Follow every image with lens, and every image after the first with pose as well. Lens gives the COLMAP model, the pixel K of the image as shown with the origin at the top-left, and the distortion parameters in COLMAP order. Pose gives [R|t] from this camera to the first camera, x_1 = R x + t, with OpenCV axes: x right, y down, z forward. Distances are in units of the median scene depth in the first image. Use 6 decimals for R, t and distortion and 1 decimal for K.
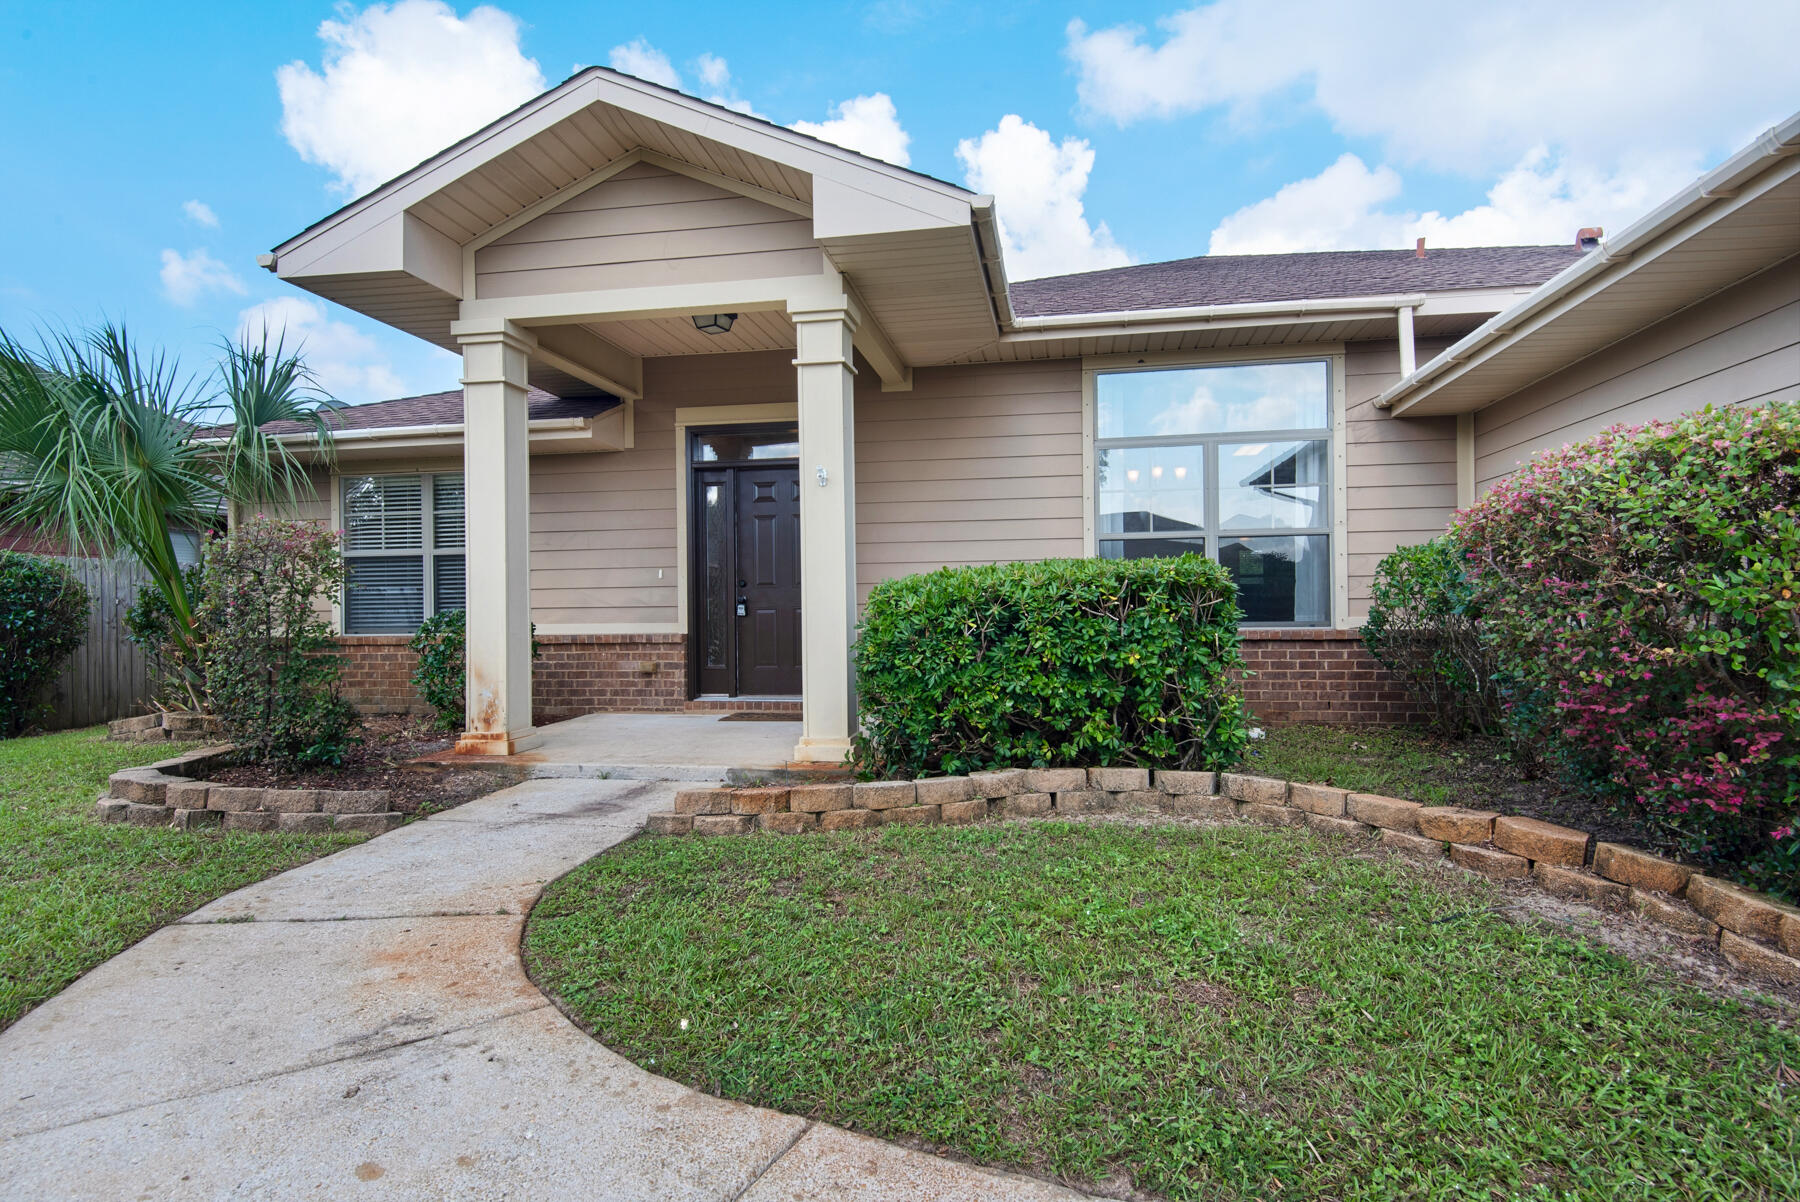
lens RADIAL K [[923.6, 0, 910.2], [0, 923.6, 609.6], [0, 0, 1]] dist [0.013210, 0.000278]
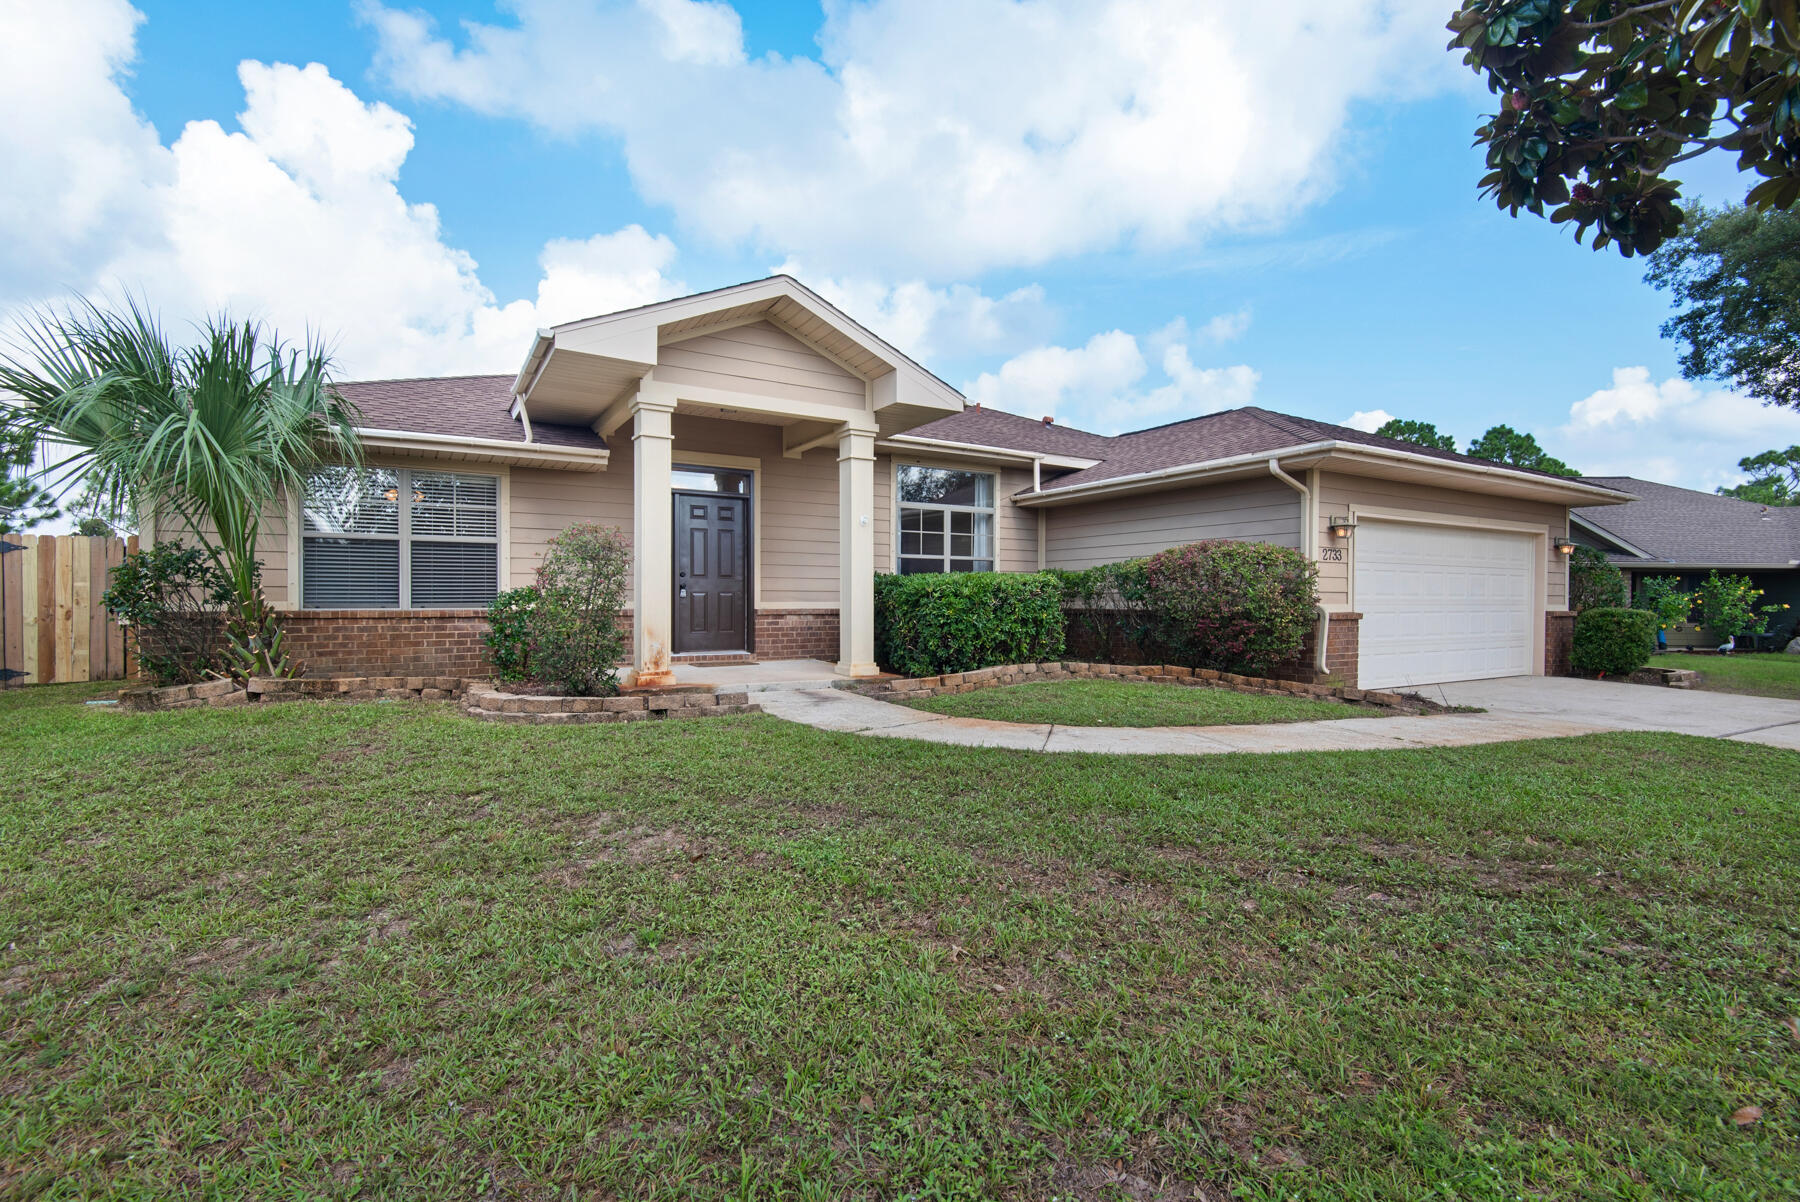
lens RADIAL K [[839.6, 0, 903.7], [0, 839.6, 609.5], [0, 0, 1]] dist [0.015260, -0.003947]
pose [[0.751687, 0.006405, 0.659489, -1.050877], [-0.010951, 0.999936, 0.002770, 0.024906], [-0.659430, -0.009304, 0.751709, -0.283623]]
